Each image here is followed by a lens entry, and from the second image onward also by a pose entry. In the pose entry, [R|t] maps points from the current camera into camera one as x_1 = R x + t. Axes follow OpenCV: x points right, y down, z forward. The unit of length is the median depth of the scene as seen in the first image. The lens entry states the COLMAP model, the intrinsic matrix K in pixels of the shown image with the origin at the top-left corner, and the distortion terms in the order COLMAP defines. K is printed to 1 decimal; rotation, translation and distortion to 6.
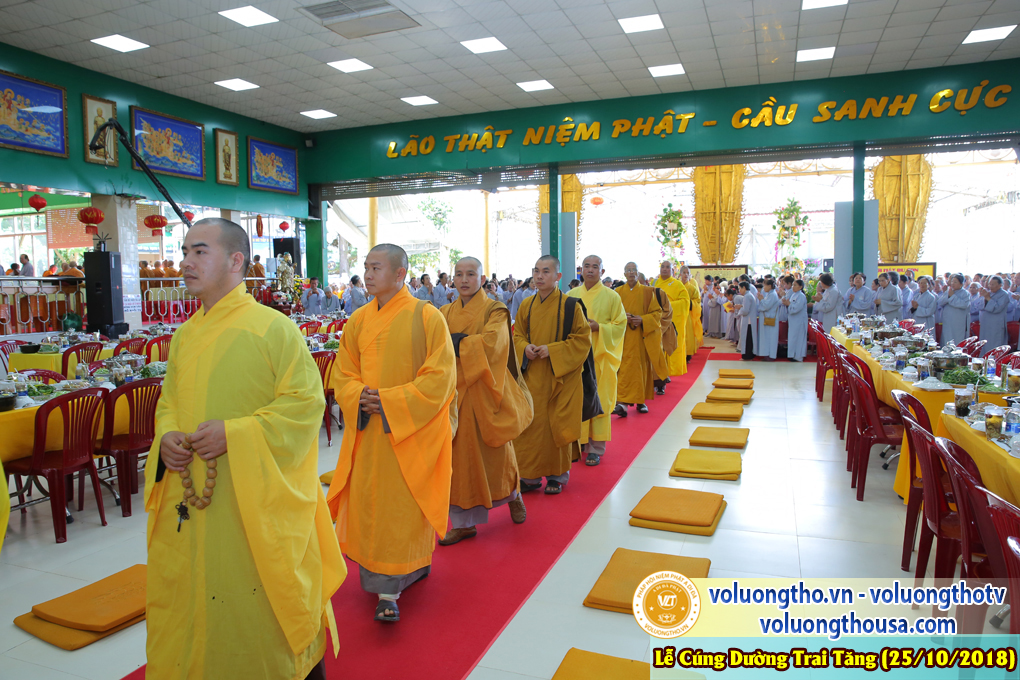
lens RADIAL K [[712.4, 0, 505.0], [0, 712.4, 328.1], [0, 0, 1]] dist [-0.109325, 0.090072]
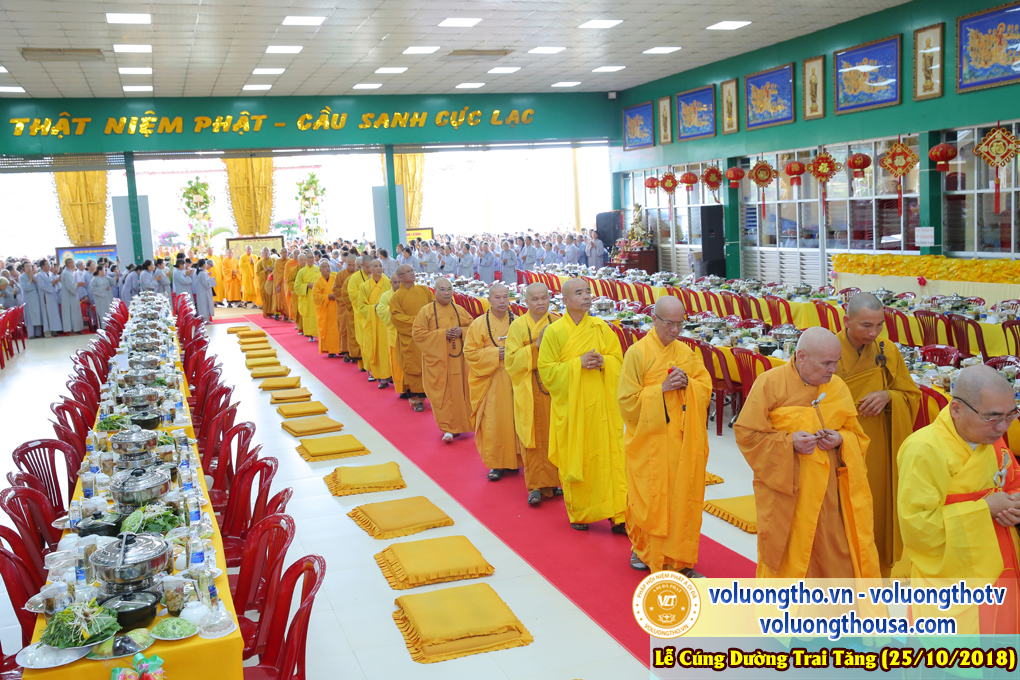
lens RADIAL K [[1027.5, 0, 508.2], [0, 1027.5, 333.9], [0, 0, 1]] dist [0.079686, 0.000000]
pose [[0.770187, -0.101537, 0.629684, -0.454765], [0.085720, 0.994769, 0.055561, 0.004329], [-0.632032, 0.011184, 0.774862, -0.512742]]
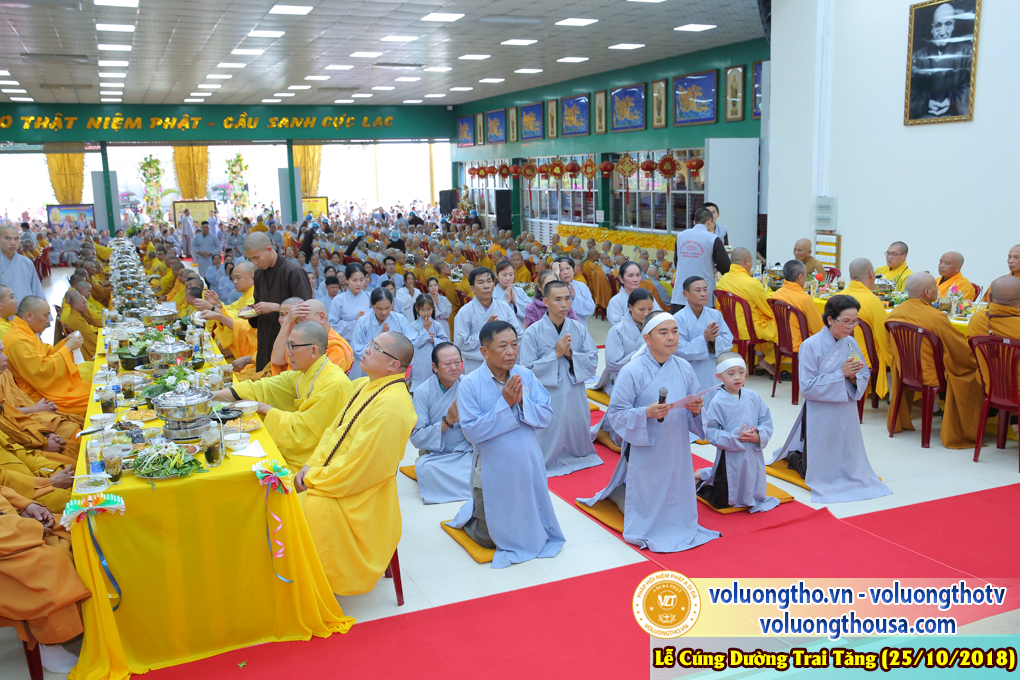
lens RADIAL K [[939.8, 0, 499.0], [0, 939.8, 336.1], [0, 0, 1]] dist [0.057201, 0.000000]
pose [[0.730559, -0.124220, 0.671456, -0.665066], [0.064551, 0.991474, 0.113191, 0.010558], [-0.679792, -0.039350, 0.732349, -0.991258]]
